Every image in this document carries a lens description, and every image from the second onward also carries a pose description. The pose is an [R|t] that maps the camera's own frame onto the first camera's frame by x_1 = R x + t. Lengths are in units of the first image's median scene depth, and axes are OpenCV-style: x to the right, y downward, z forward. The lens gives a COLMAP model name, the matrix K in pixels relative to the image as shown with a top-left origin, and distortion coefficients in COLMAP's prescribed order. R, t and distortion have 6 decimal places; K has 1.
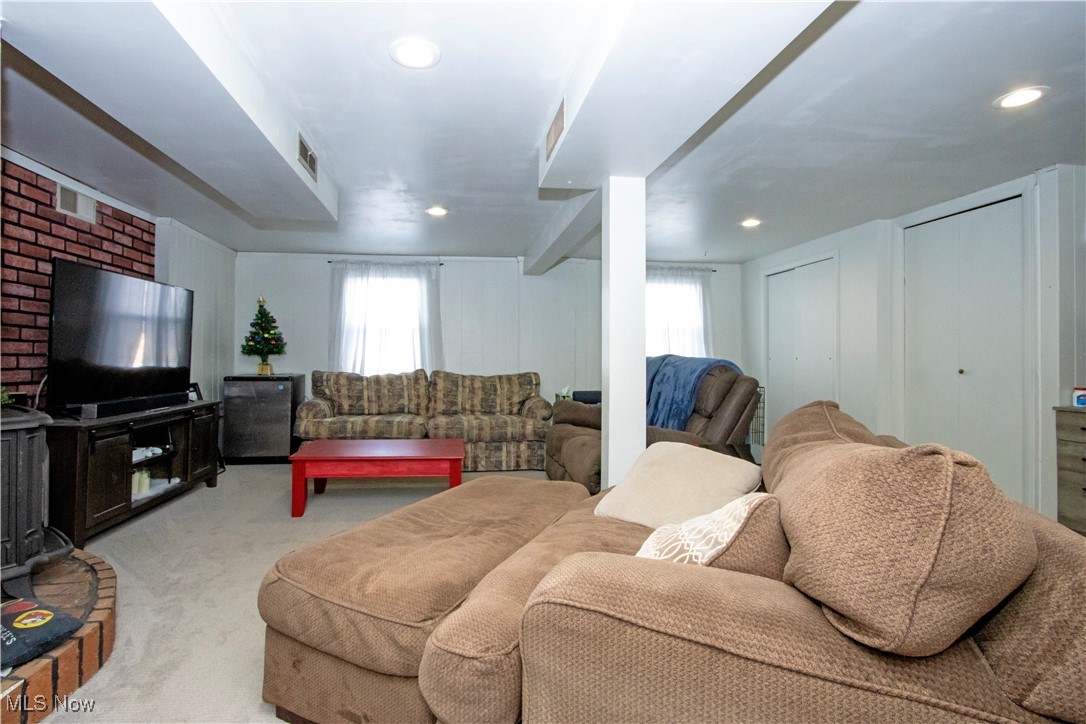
lens RADIAL K [[501.9, 0, 541.8], [0, 501.9, 356.6], [0, 0, 1]] dist [-0.018578, 0.002460]
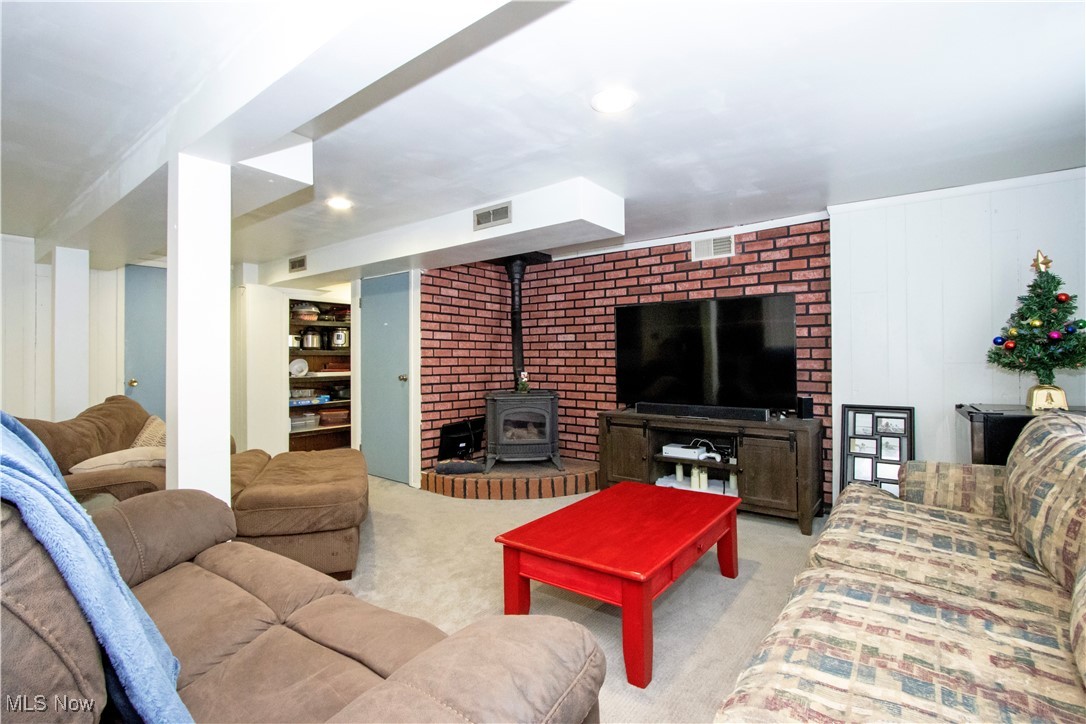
lens RADIAL K [[501.9, 0, 542.3], [0, 501.9, 356.9], [0, 0, 1]] dist [-0.018578, 0.002460]
pose [[-0.726939, 0.000152, -0.686702, 0.226670], [0.006997, 0.999950, -0.007185, -0.022386], [0.686666, -0.010027, -0.726904, 1.474156]]
